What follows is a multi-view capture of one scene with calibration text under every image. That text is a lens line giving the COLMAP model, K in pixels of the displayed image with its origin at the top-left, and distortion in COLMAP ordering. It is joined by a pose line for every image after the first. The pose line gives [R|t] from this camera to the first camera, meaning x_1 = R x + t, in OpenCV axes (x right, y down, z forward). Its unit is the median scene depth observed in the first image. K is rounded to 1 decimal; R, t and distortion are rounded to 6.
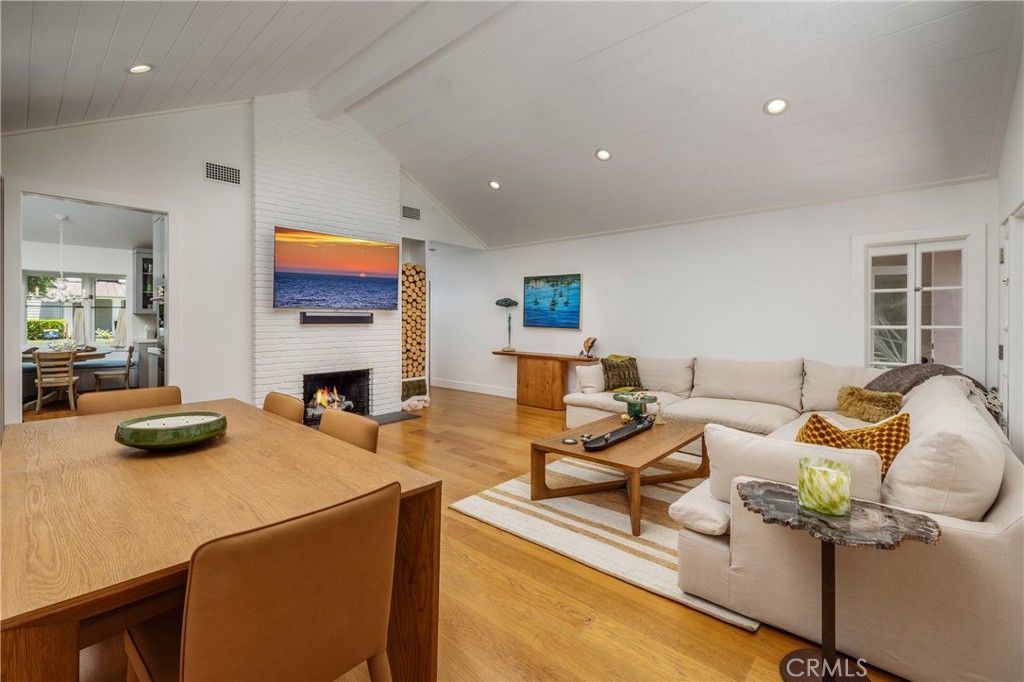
lens RADIAL K [[437.7, 0, 527.6], [0, 437.7, 319.5], [0, 0, 1]] dist [0.001287, 0.000138]
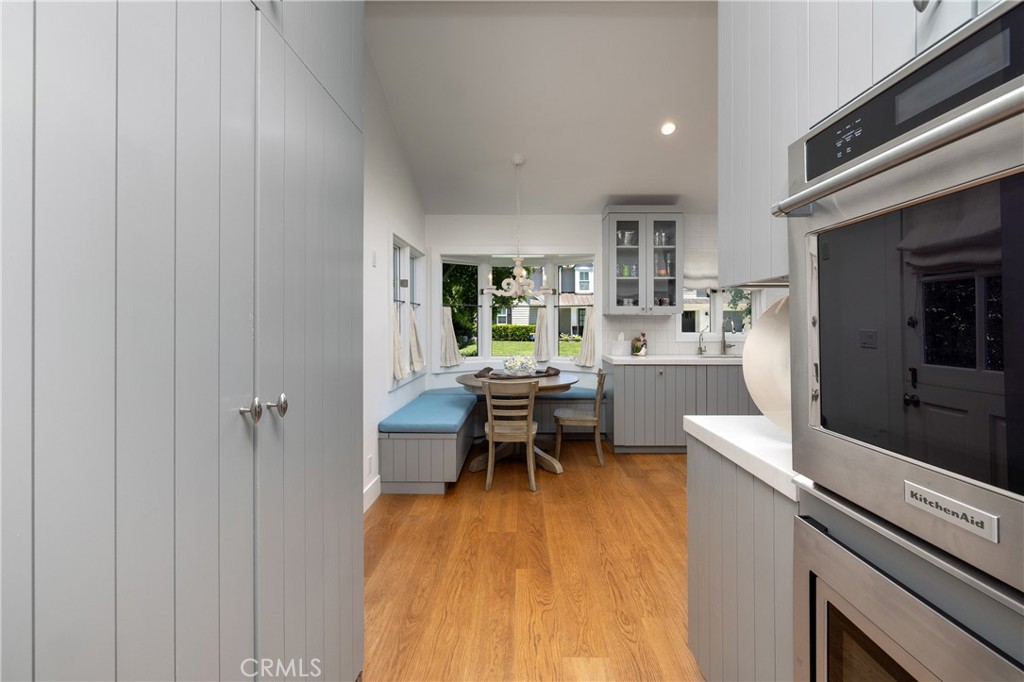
lens RADIAL K [[437.7, 0, 531.3], [0, 437.7, 317.0], [0, 0, 1]] dist [0.001287, 0.000138]
pose [[0.667514, -0.012084, -0.744499, -0.506890], [-0.002333, 0.999829, -0.018320, 0.001007], [0.744594, 0.013966, 0.667372, 0.511119]]
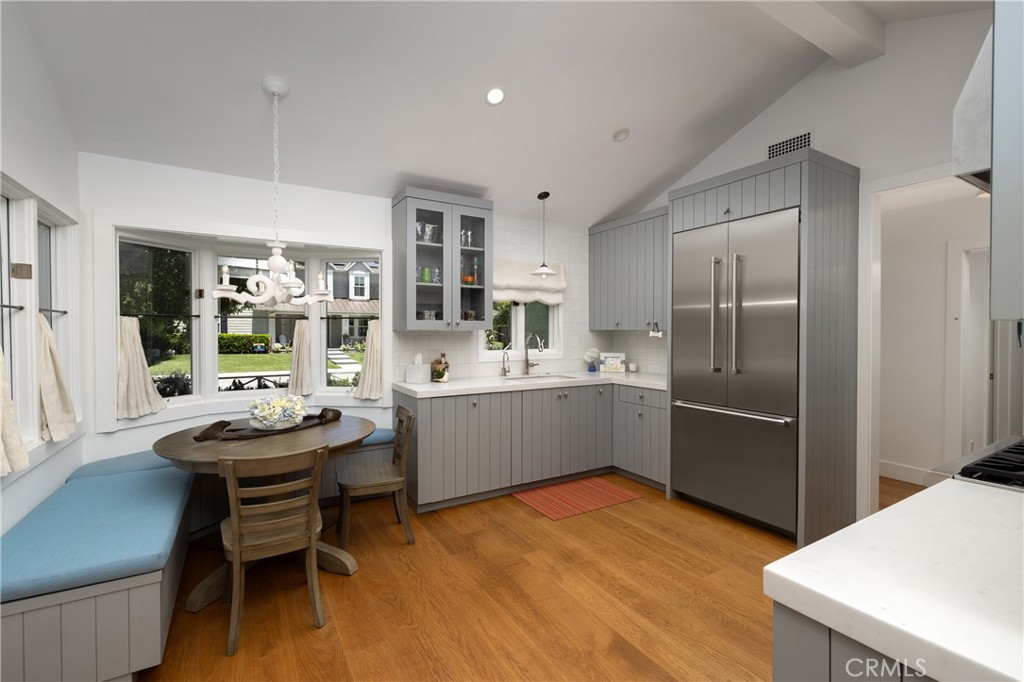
lens RADIAL K [[437.7, 0, 503.4], [0, 437.7, 334.3], [0, 0, 1]] dist [0.001287, 0.000138]
pose [[0.949960, 0.000878, -0.312369, -0.641032], [0.000086, 0.999995, 0.003072, -0.011318], [0.312370, -0.002945, 0.949956, 0.587645]]
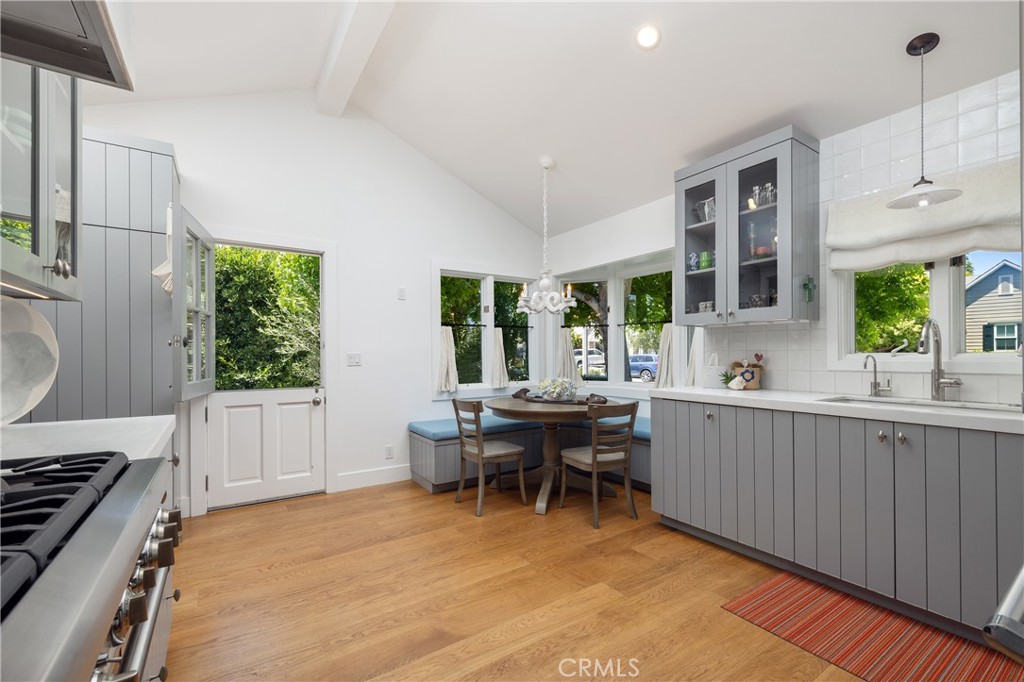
lens RADIAL K [[437.7, 0, 512.2], [0, 437.7, 351.8], [0, 0, 1]] dist [0.001287, 0.000138]
pose [[-0.255457, -0.004330, -0.966811, -0.436659], [0.001190, 0.999988, -0.004793, 0.011507], [0.966820, -0.002375, -0.255449, 0.935900]]
